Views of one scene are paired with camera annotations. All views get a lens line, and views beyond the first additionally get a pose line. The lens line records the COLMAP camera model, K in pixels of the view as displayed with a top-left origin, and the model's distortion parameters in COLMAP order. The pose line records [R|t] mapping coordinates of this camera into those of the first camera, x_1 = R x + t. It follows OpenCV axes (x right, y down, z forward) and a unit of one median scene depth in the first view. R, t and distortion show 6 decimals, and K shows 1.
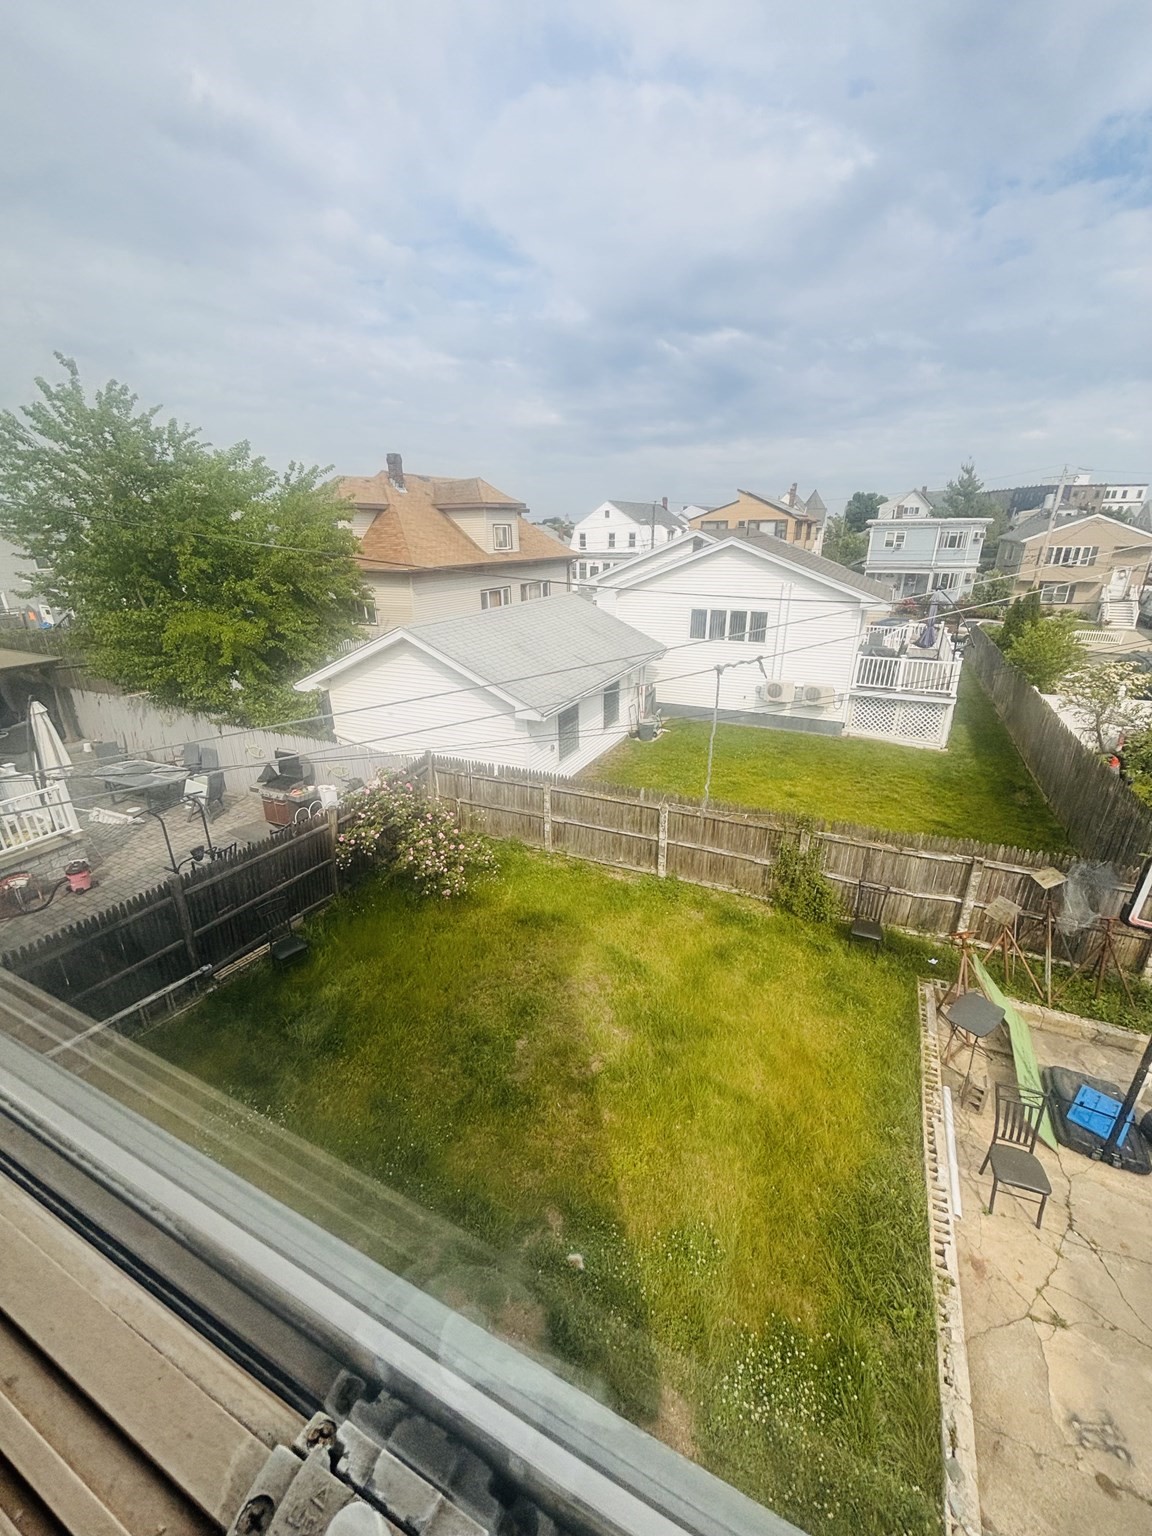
lens RADIAL K [[618.3, 0, 578.6], [0, 618.3, 774.9], [0, 0, 1]] dist [-0.004081, 0.001080]
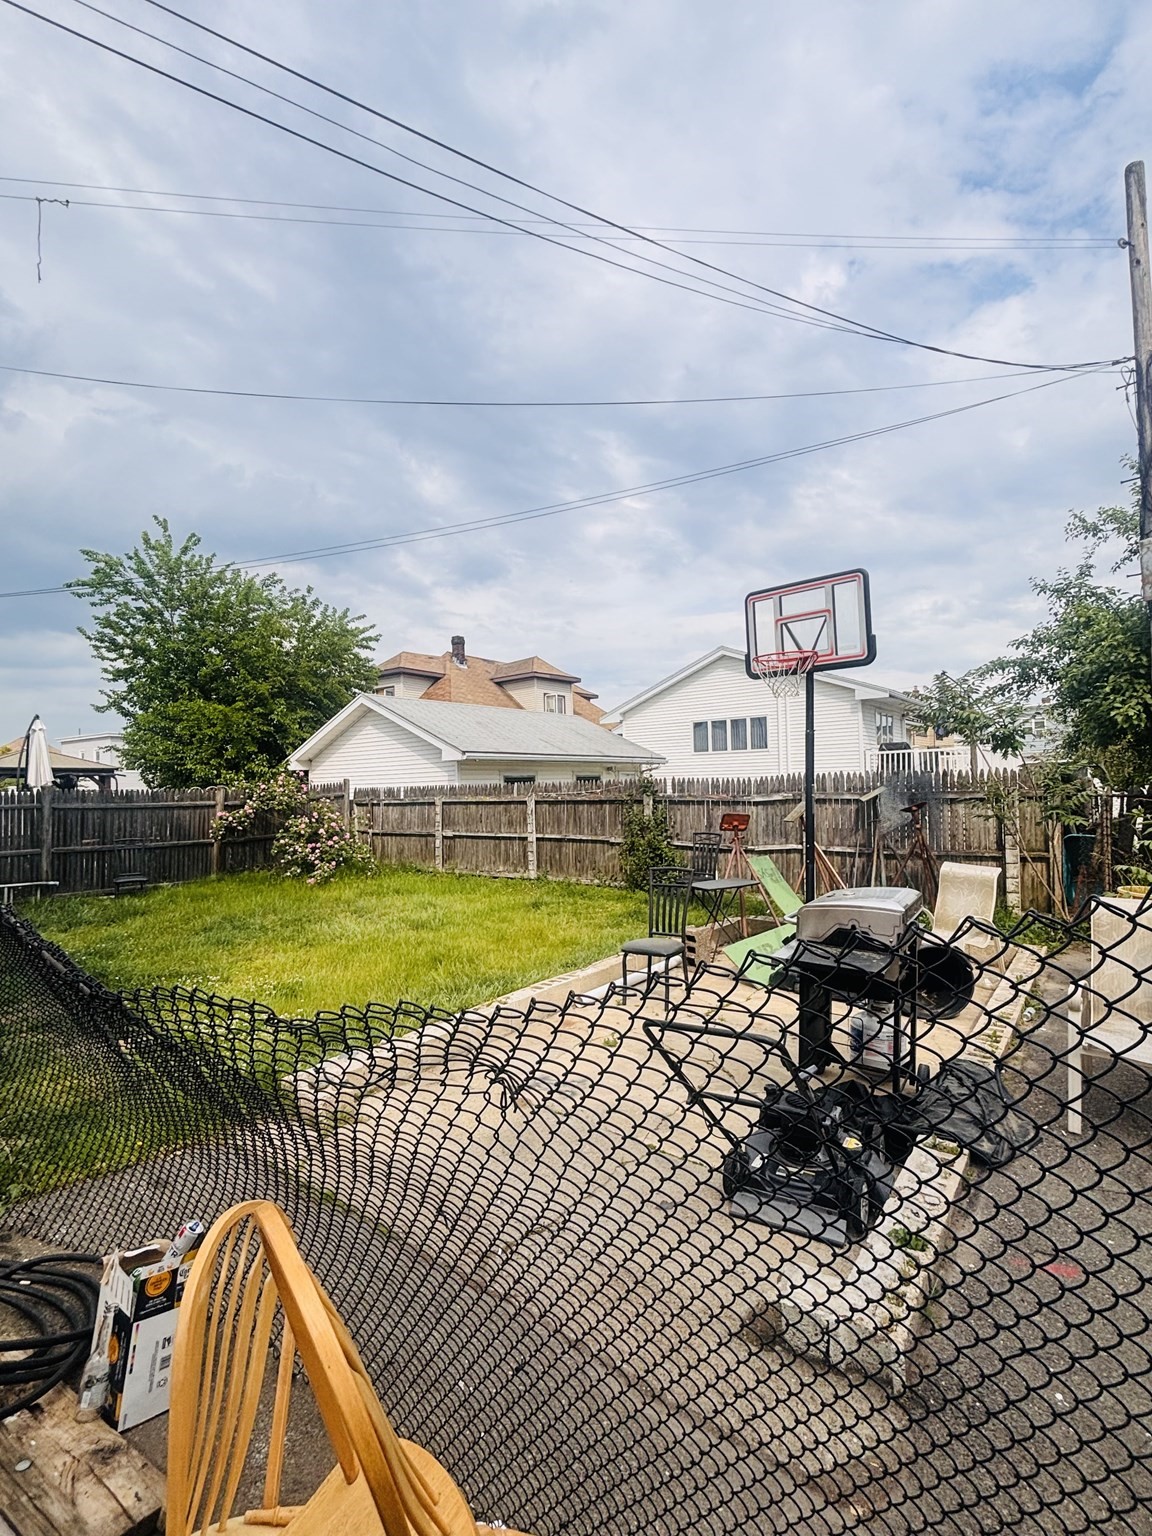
lens RADIAL K [[713.3, 0, 578.4], [0, 713.3, 769.1], [0, 0, 1]] dist [0.005307, -0.000462]
pose [[0.975439, -0.022747, -0.219092, 0.361720], [-0.066083, 0.918616, -0.389588, 0.349770], [0.210123, 0.394497, 0.894550, 0.002330]]
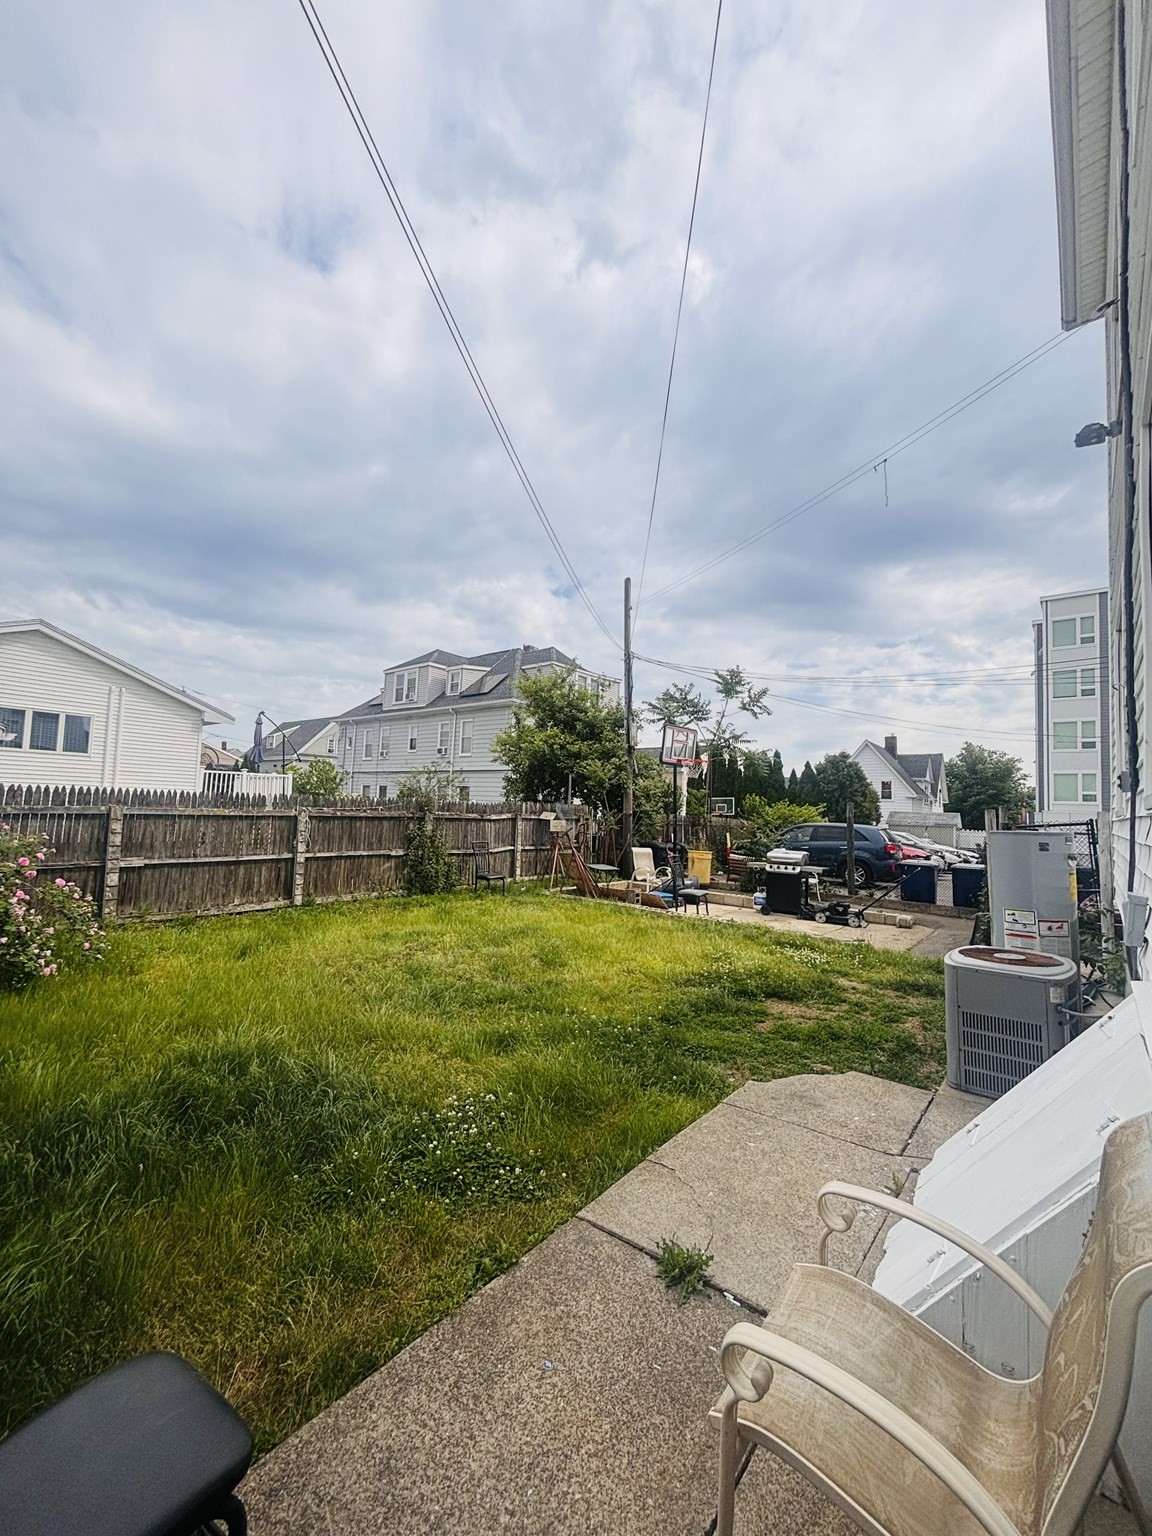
lens RADIAL K [[618.3, 0, 582.7], [0, 618.3, 763.2], [0, 0, 1]] dist [-0.004081, 0.001080]
pose [[0.215109, 0.084760, 0.972905, -0.484442], [0.334096, 0.929729, -0.154867, 0.199478], [-0.917664, 0.358357, 0.171675, 0.375985]]
